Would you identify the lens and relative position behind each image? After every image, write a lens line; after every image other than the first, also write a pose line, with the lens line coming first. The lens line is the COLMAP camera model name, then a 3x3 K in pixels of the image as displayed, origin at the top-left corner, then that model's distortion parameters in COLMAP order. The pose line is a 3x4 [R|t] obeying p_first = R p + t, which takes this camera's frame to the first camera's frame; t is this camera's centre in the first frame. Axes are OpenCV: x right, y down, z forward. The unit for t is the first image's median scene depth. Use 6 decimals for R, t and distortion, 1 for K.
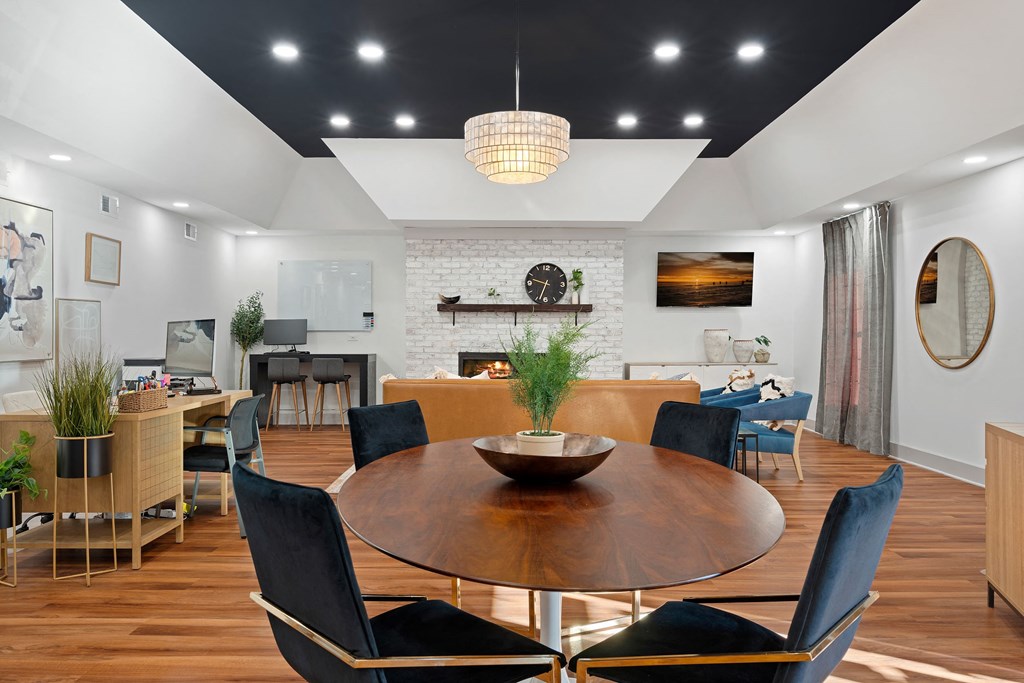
lens RADIAL K [[803.2, 0, 509.3], [0, 803.2, 343.2], [0, 0, 1]] dist [0.001744, 0.007621]
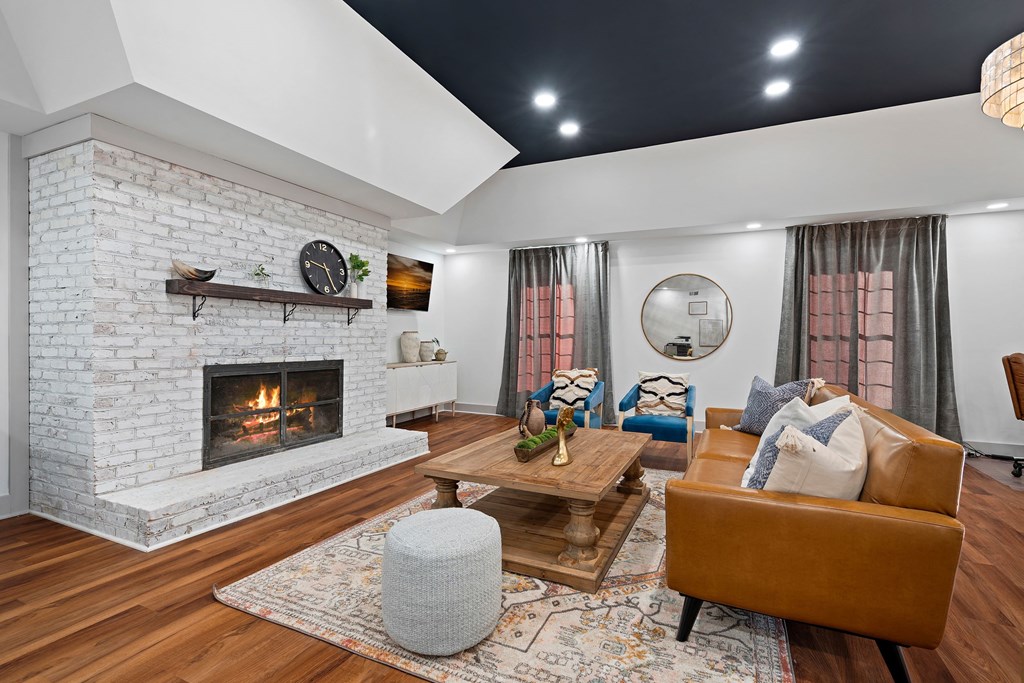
lens RADIAL K [[481.1, 0, 518.3], [0, 481.1, 341.4], [0, 0, 1]] dist [-0.004330, 0.000476]
pose [[0.415420, -0.006865, 0.909604, -0.286358], [0.004262, 0.999975, 0.005601, -0.007491], [-0.909620, 0.001550, 0.415439, 0.644728]]
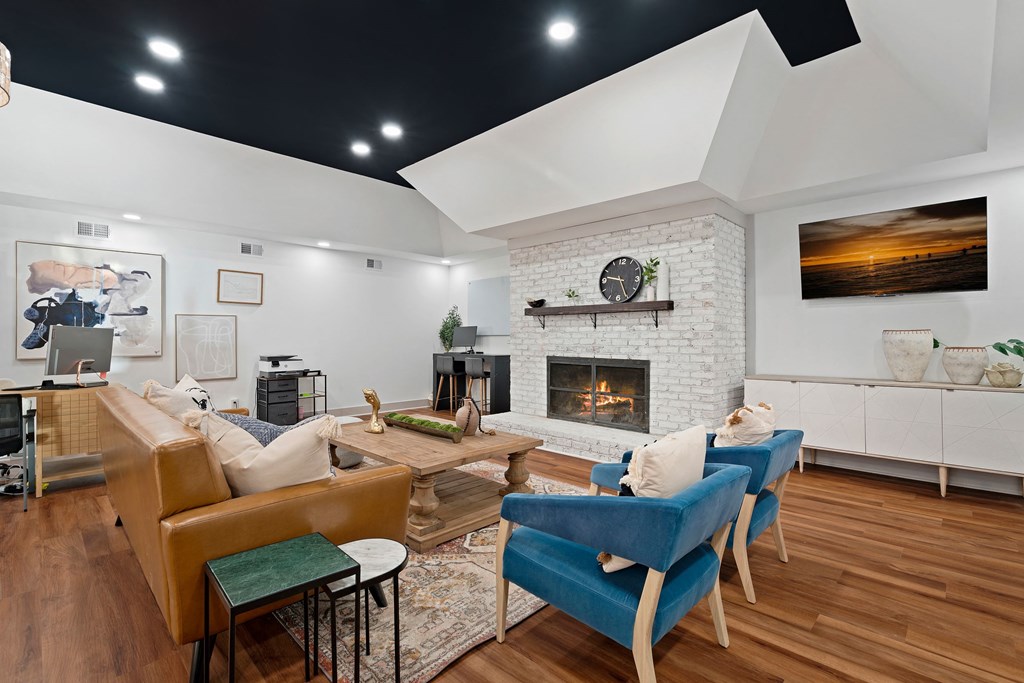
lens RADIAL K [[481.1, 0, 501.7], [0, 481.1, 331.7], [0, 0, 1]] dist [-0.004330, 0.000476]
pose [[0.699922, -0.010084, -0.714148, 0.325723], [-0.006483, 0.999769, -0.020471, -0.006271], [0.714190, 0.018958, 0.699695, 0.539535]]
